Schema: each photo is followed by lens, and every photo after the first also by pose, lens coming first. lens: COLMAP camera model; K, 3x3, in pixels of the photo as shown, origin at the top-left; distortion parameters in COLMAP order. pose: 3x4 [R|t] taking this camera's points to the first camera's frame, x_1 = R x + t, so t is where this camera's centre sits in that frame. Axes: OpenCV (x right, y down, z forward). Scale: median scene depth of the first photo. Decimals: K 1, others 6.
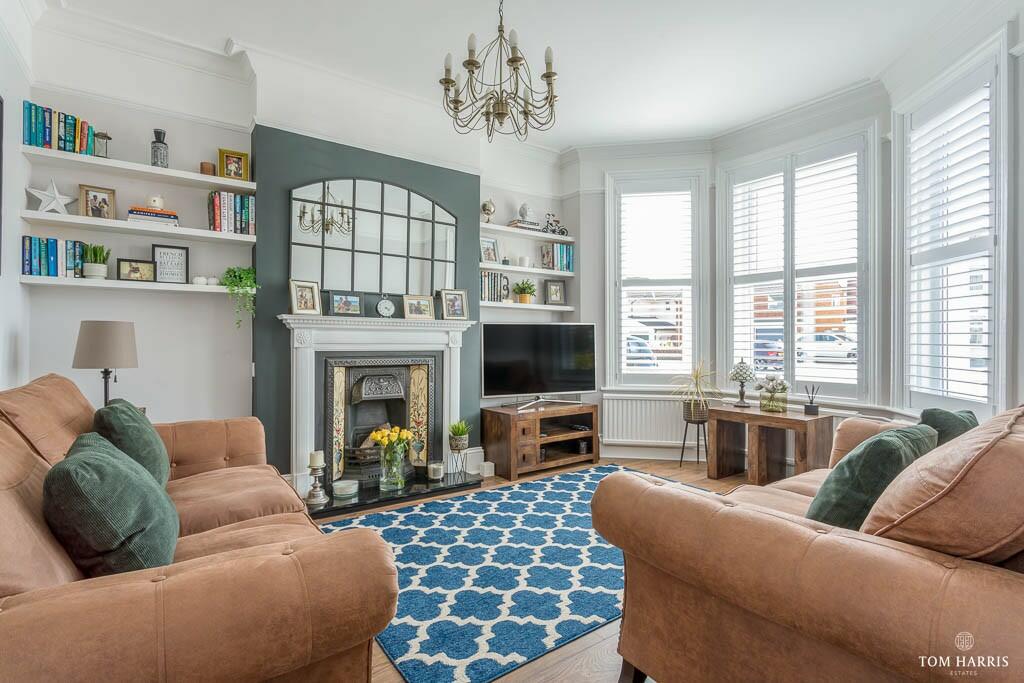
lens RADIAL K [[494.4, 0, 509.2], [0, 494.4, 338.7], [0, 0, 1]] dist [0.000100, 0.000492]
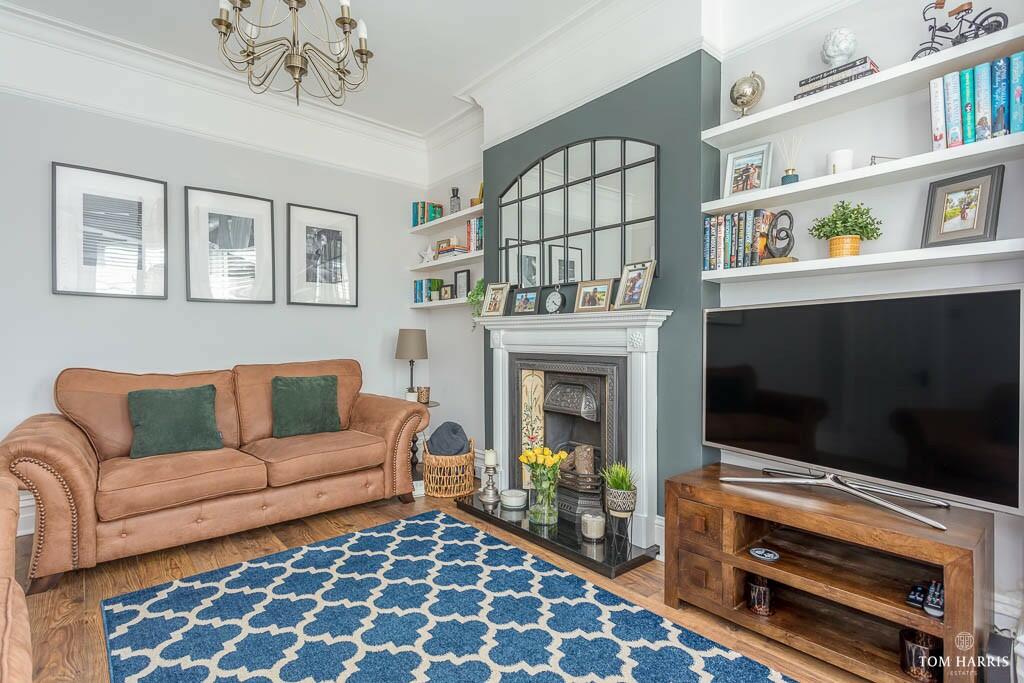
lens RADIAL K [[494.4, 0, 507.9], [0, 494.4, 348.8], [0, 0, 1]] dist [0.000100, 0.000492]
pose [[0.092649, 0.014657, -0.995591, 0.610612], [0.000472, 0.999891, 0.014765, 0.003869], [0.995699, -0.001838, 0.092632, 0.918841]]
